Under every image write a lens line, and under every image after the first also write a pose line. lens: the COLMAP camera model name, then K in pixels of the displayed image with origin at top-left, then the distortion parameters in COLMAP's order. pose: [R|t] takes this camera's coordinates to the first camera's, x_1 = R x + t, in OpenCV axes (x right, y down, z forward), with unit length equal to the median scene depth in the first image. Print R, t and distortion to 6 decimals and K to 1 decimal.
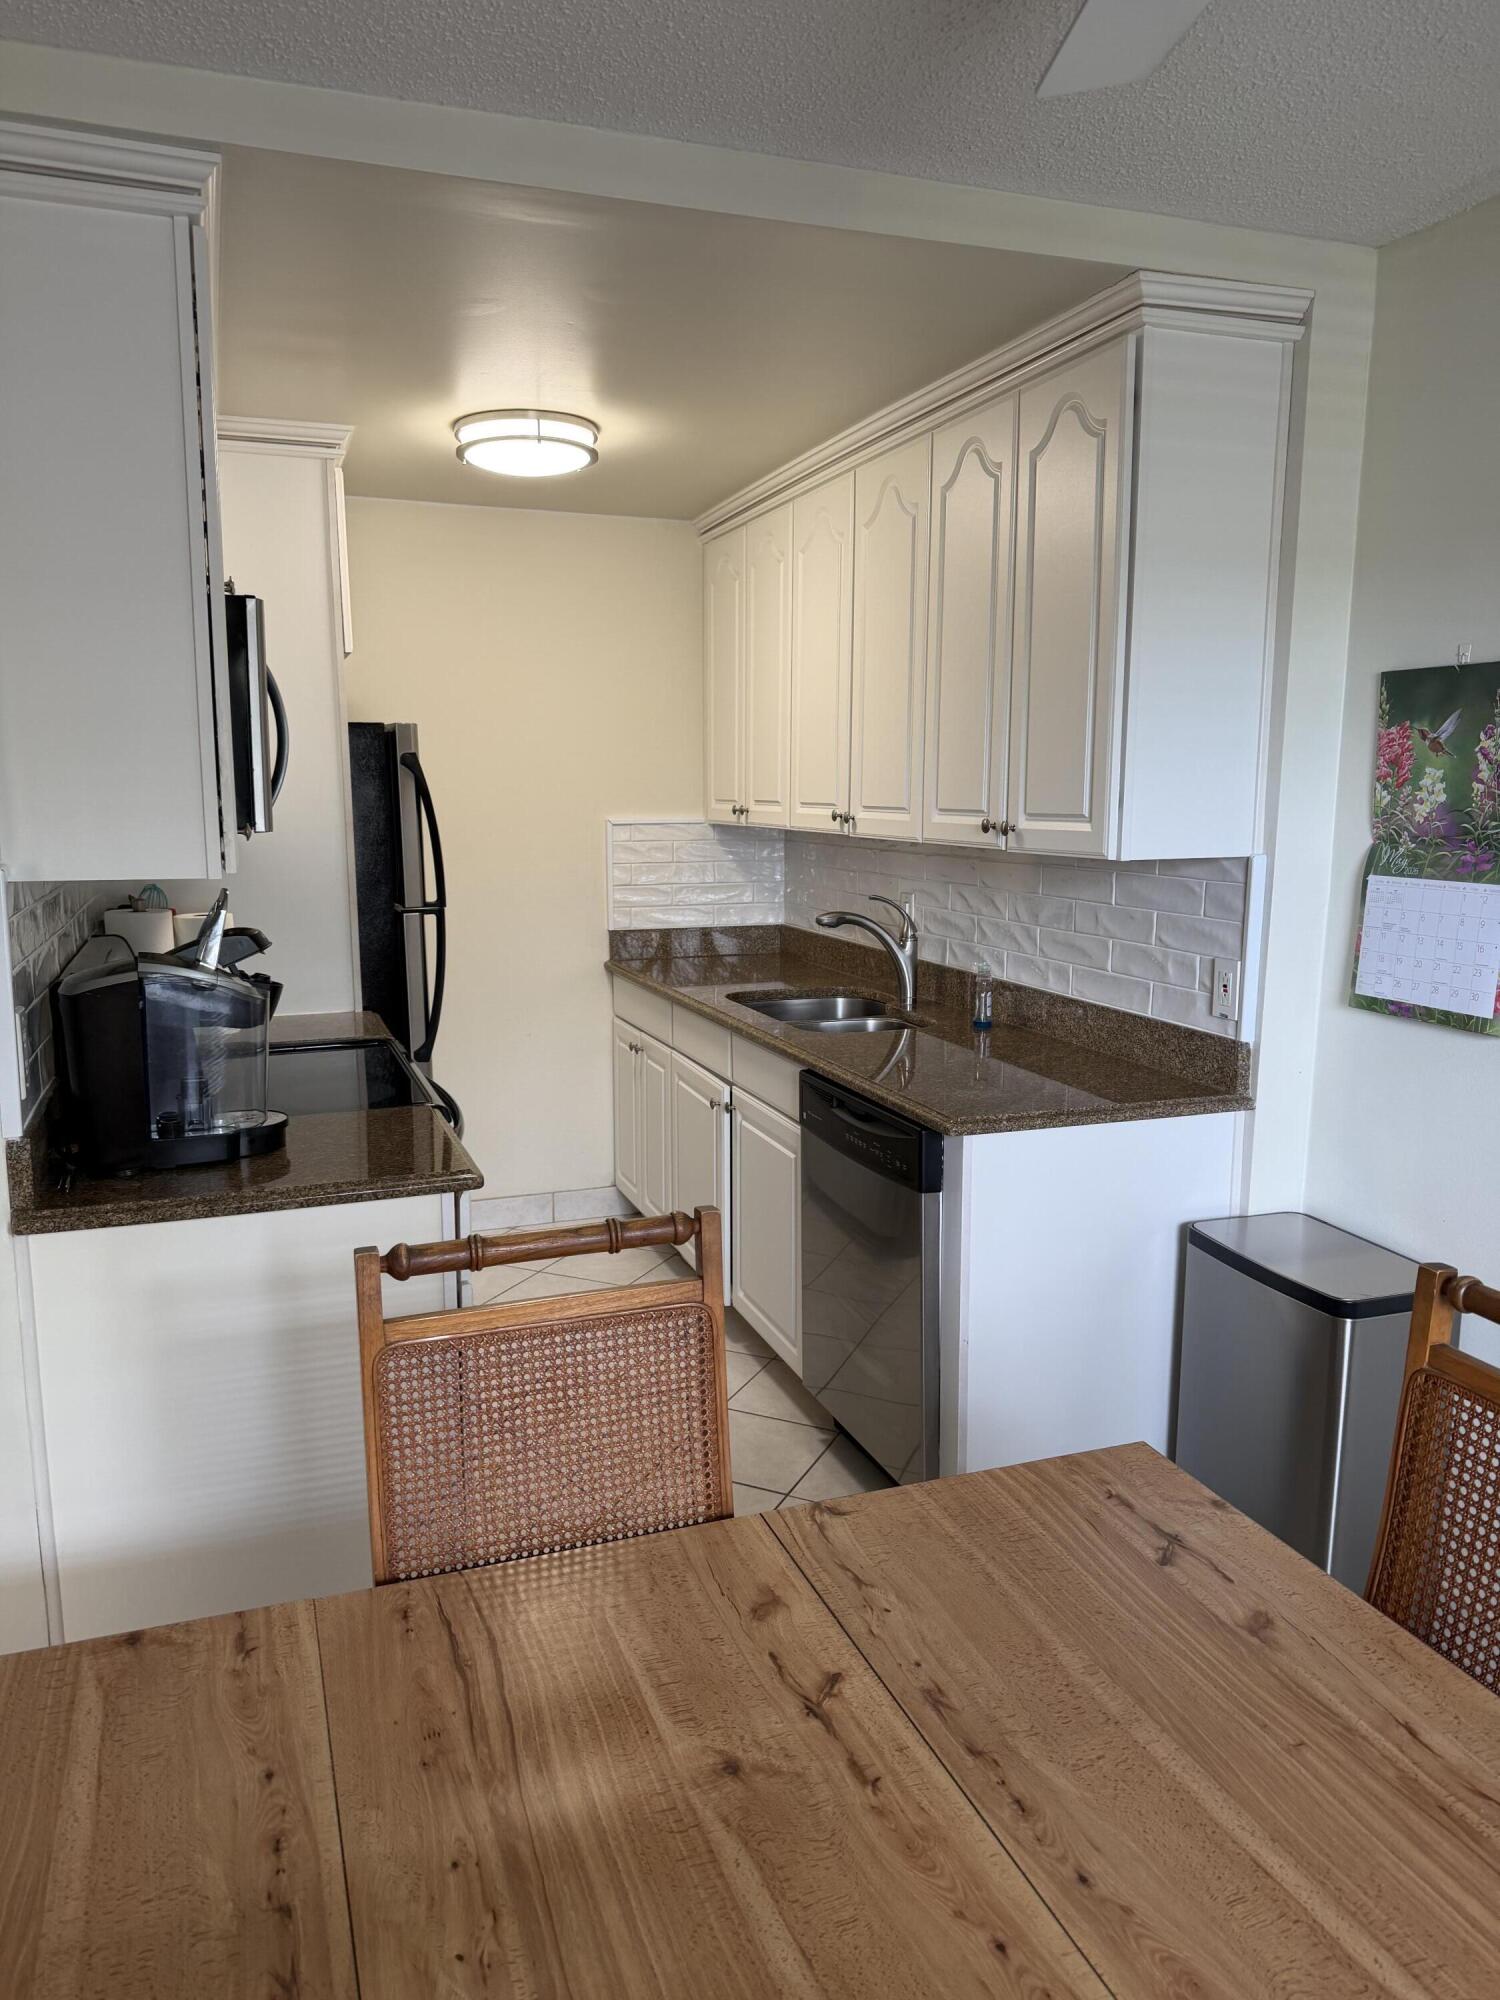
lens RADIAL K [[1413.7, 0, 739.4], [0, 1413.7, 998.4], [0, 0, 1]] dist [0.098550, -0.165793]
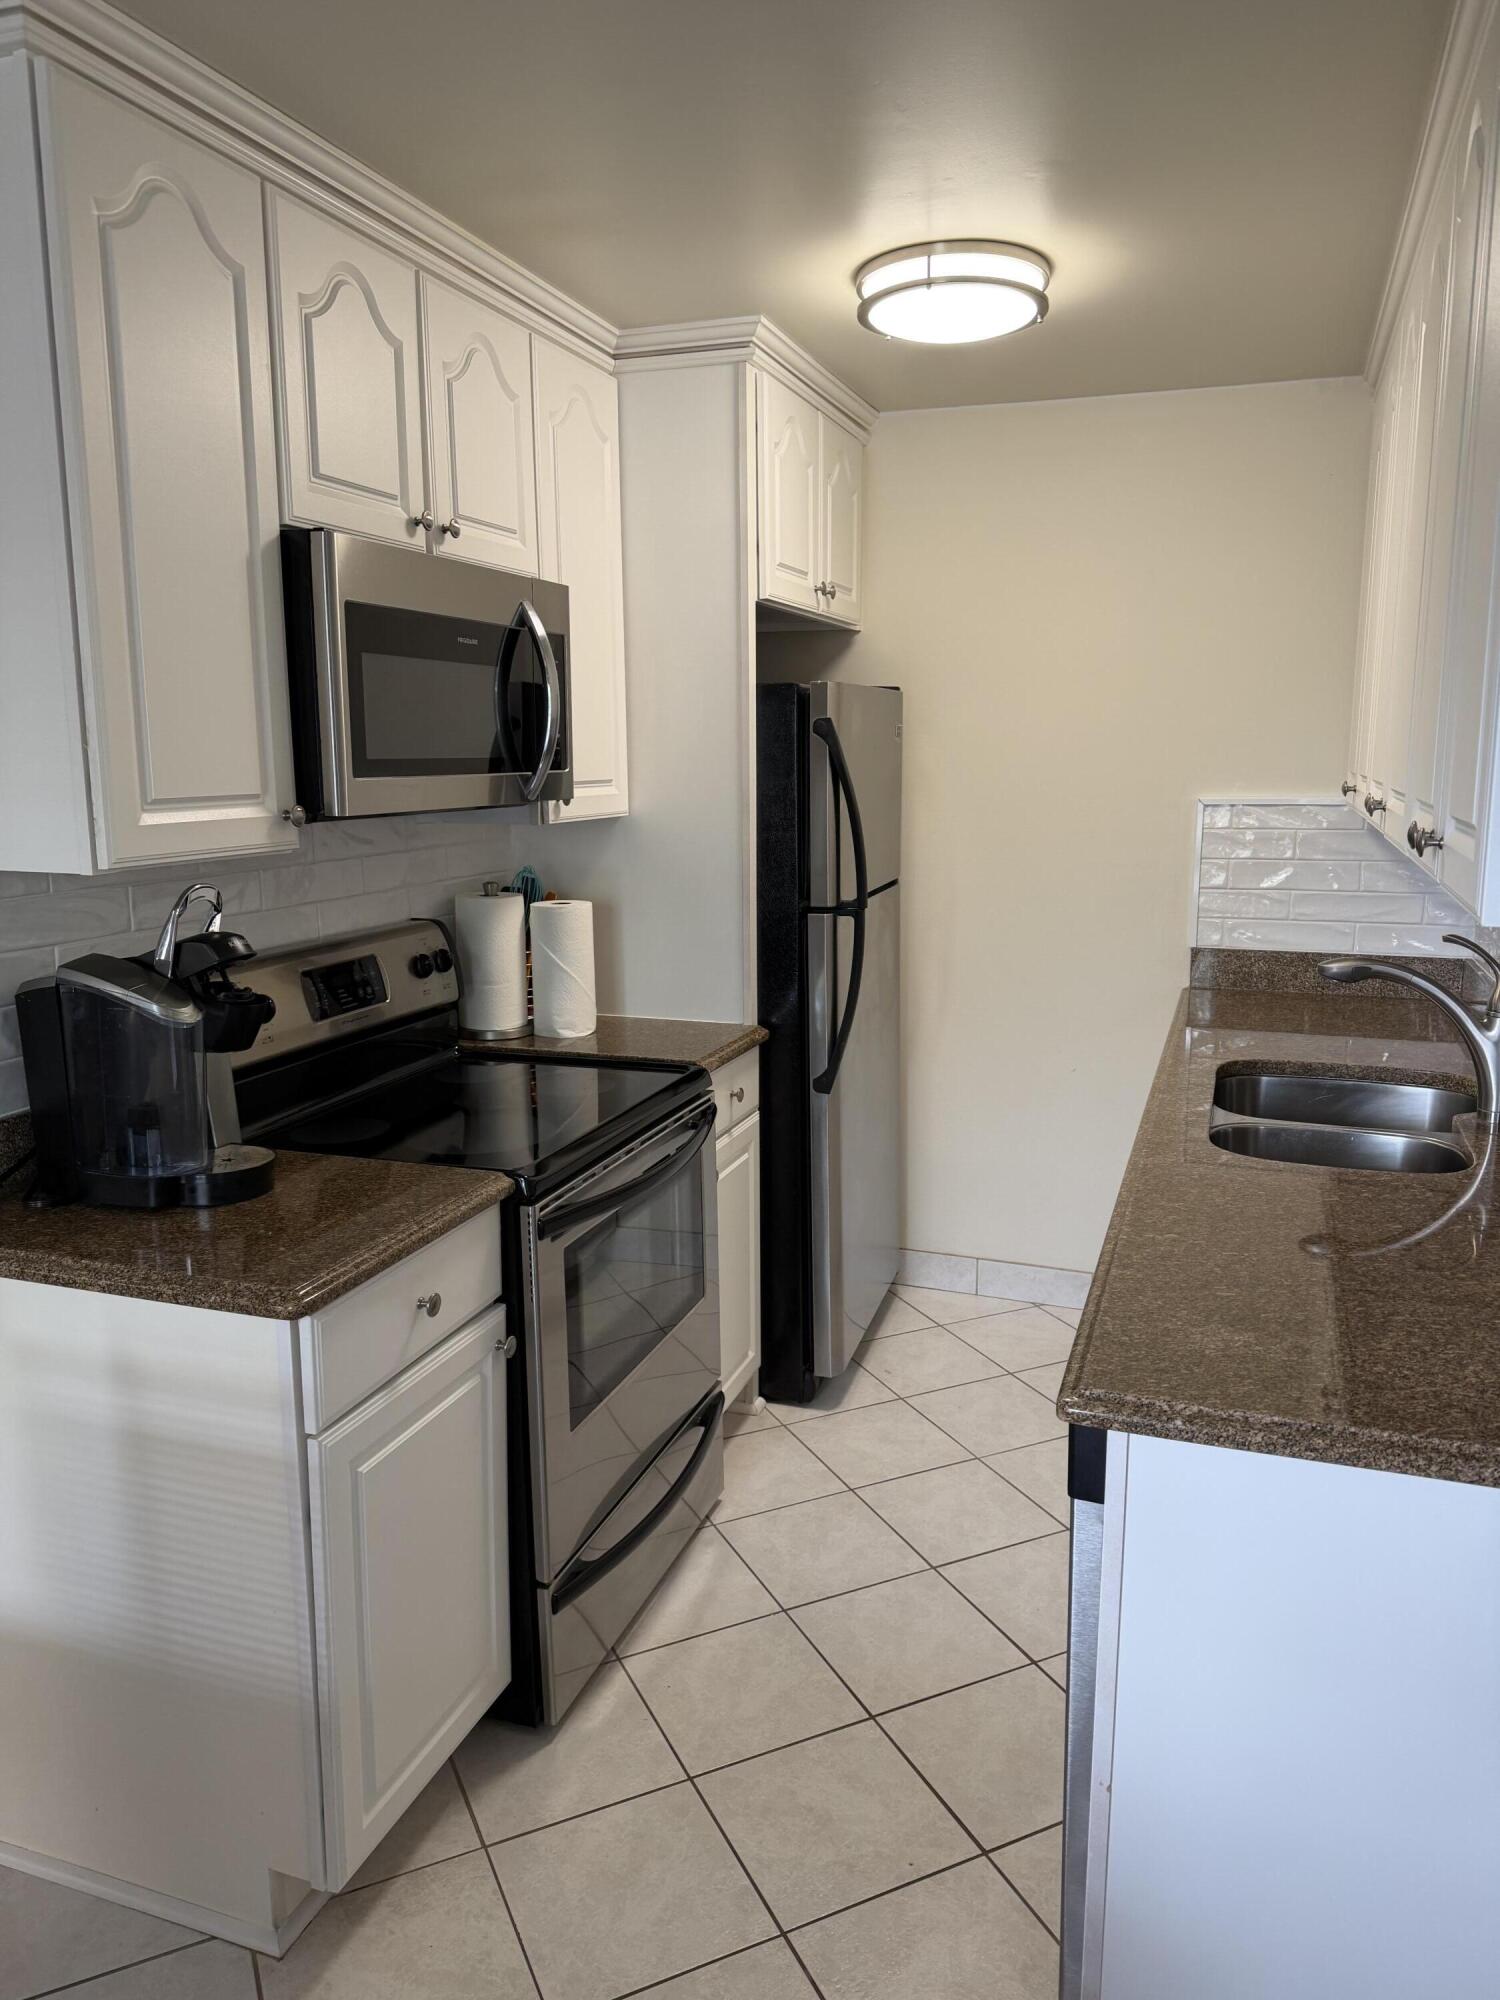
lens RADIAL K [[1413.7, 0, 739.4], [0, 1413.7, 998.4], [0, 0, 1]] dist [0.098550, -0.165793]
pose [[0.770046, 0.108964, -0.628614, 0.262444], [-0.091208, 0.993988, 0.060569, -0.058081], [0.631435, 0.010694, 0.775355, 0.342467]]
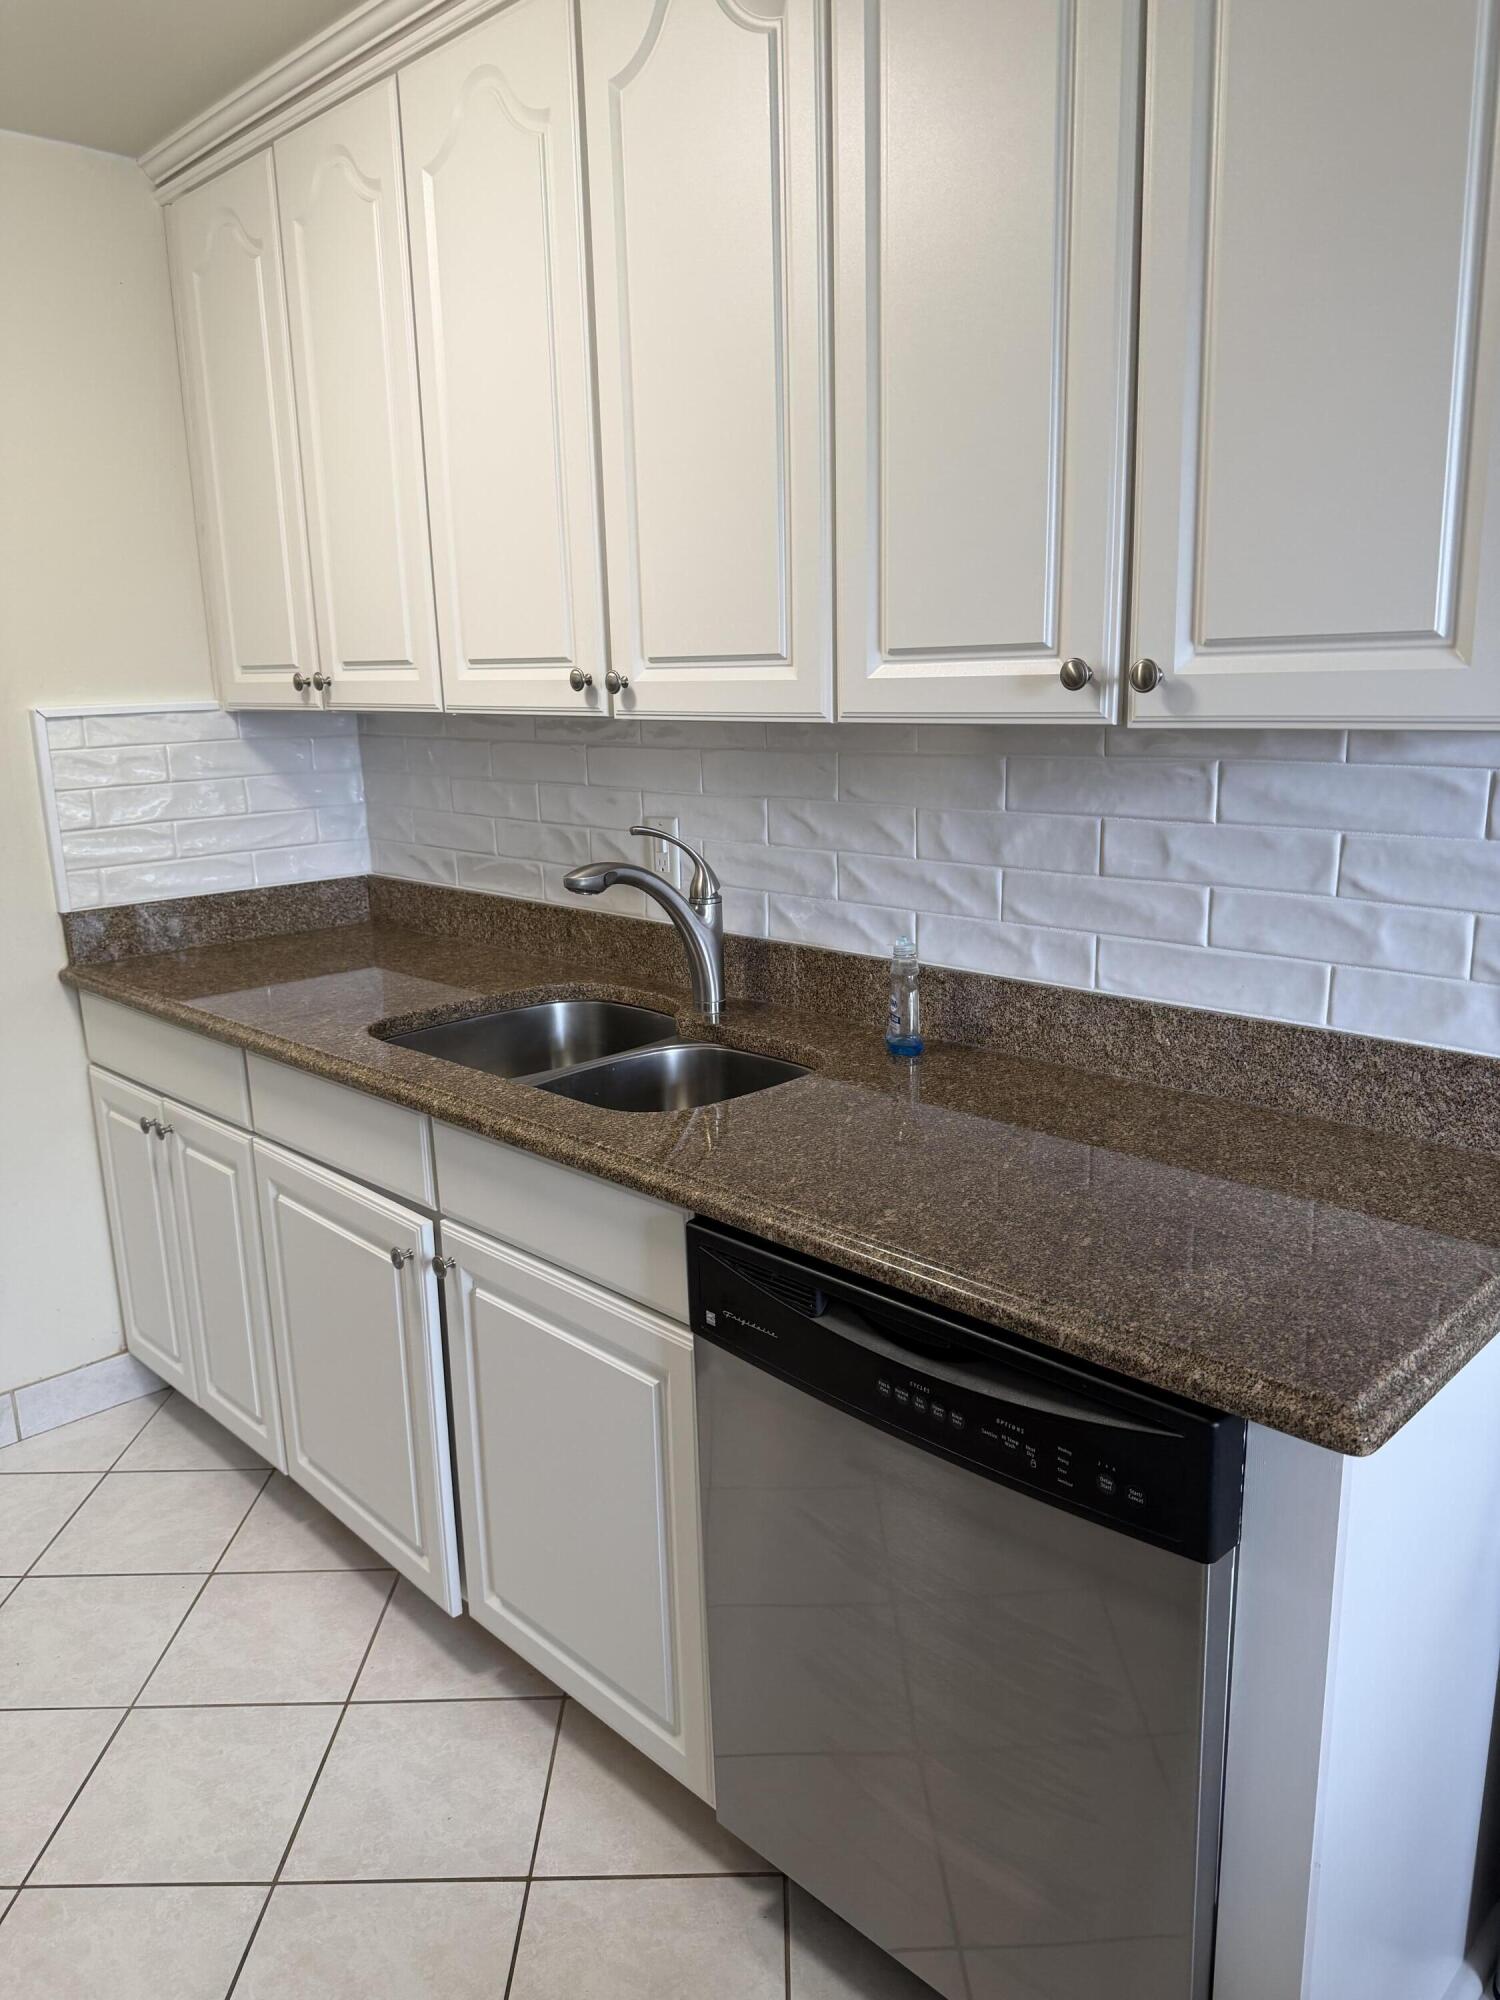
lens RADIAL K [[1413.7, 0, 739.4], [0, 1413.7, 998.4], [0, 0, 1]] dist [0.098550, -0.165793]
pose [[0.905822, -0.118714, 0.406686, -0.107175], [0.088399, 0.991771, 0.092611, -0.055908], [-0.414334, -0.047939, 0.908862, 0.494087]]
